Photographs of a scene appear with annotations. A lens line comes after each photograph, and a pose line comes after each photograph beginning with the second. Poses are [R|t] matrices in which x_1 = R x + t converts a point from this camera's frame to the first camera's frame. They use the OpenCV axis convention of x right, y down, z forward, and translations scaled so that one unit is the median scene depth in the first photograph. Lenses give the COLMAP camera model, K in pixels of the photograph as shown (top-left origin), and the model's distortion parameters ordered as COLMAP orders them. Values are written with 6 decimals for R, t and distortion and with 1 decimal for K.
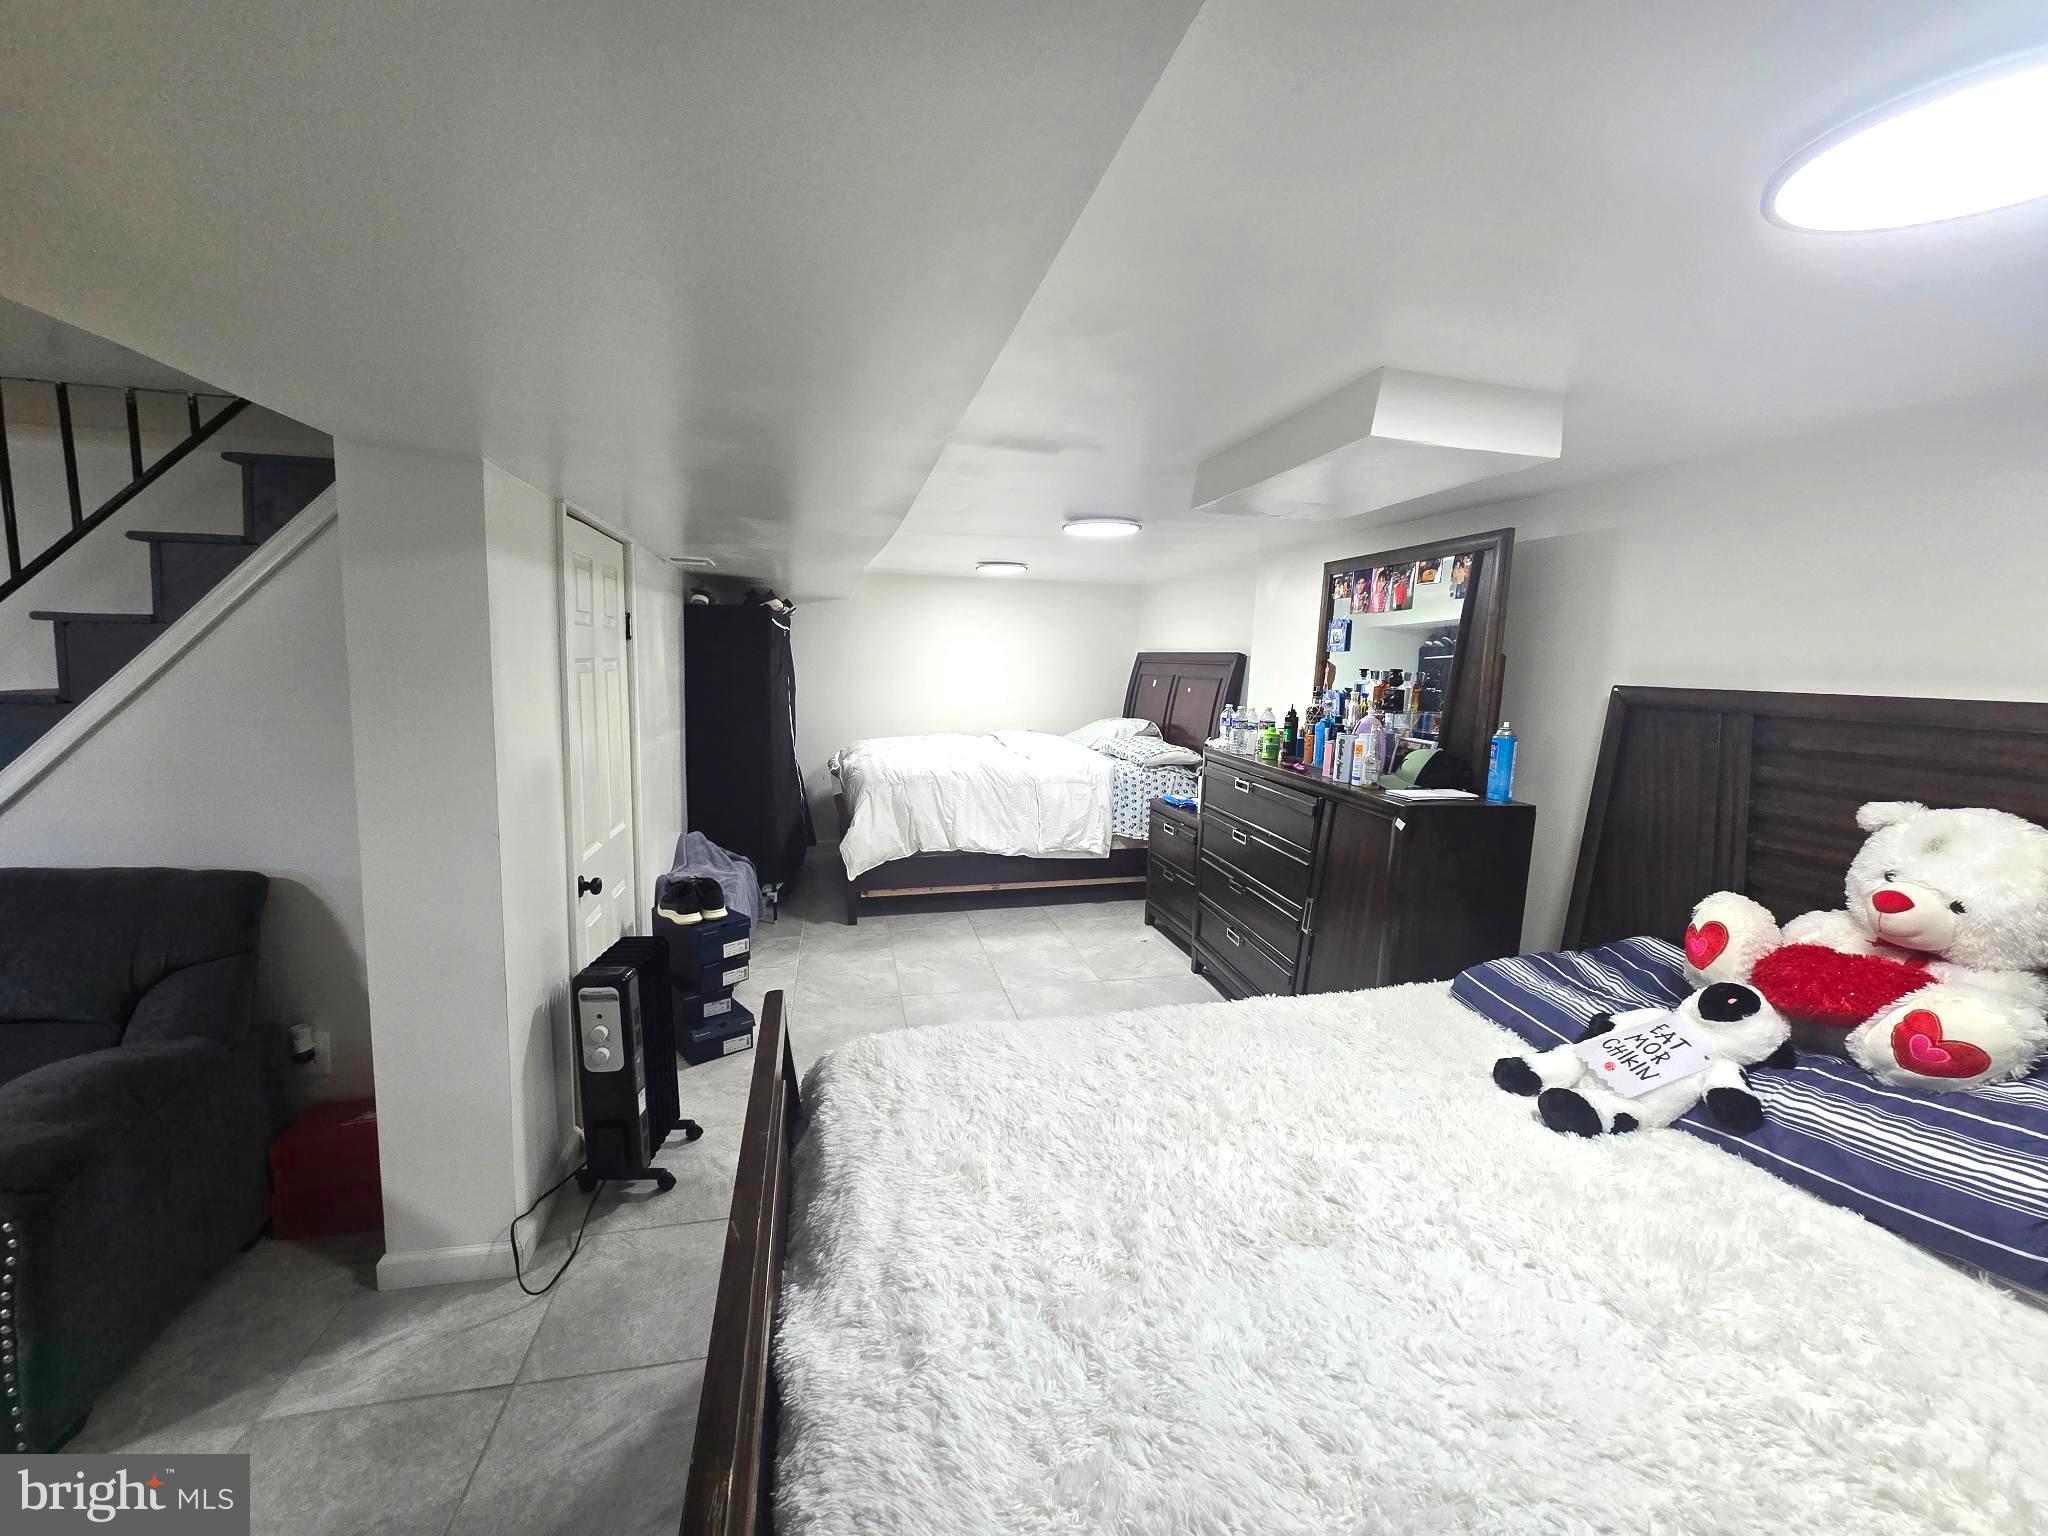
lens RADIAL K [[843.2, 0, 1027.4], [0, 843.2, 766.7], [0, 0, 1]] dist [-0.000894, 0.000356]
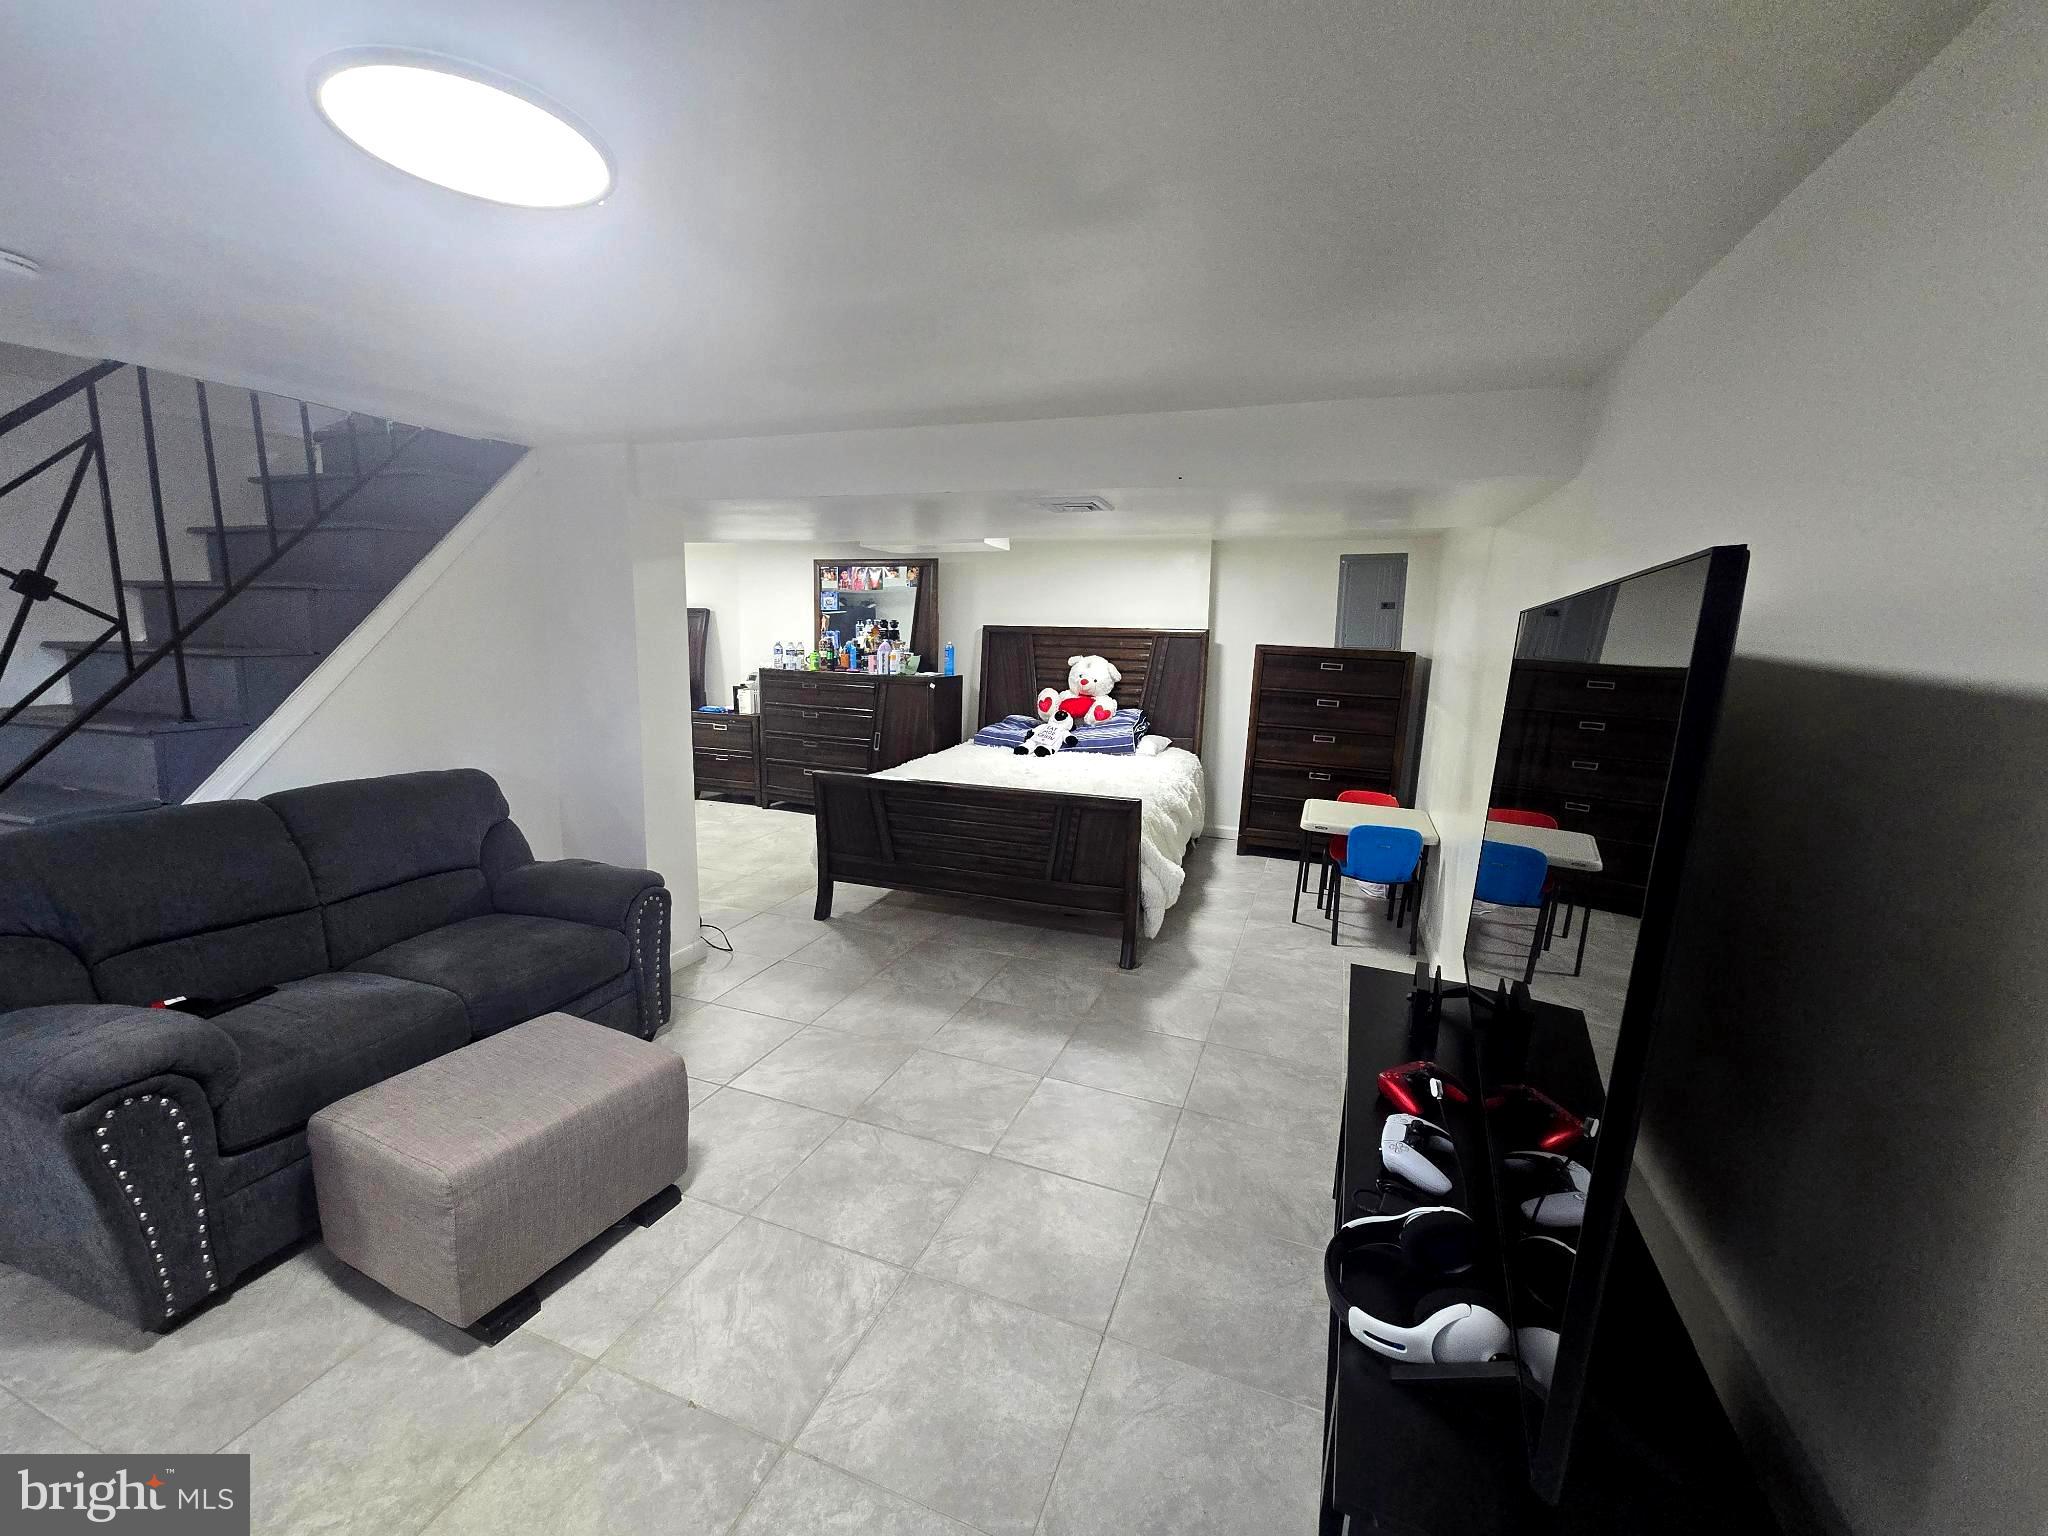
lens RADIAL K [[843.2, 0, 1022.2], [0, 843.2, 775.2], [0, 0, 1]] dist [-0.000894, 0.000356]
pose [[0.550370, -0.162924, 0.818870, -2.049205], [0.104319, 0.986509, 0.126164, 0.063069], [-0.828378, 0.015987, 0.559942, -0.776733]]
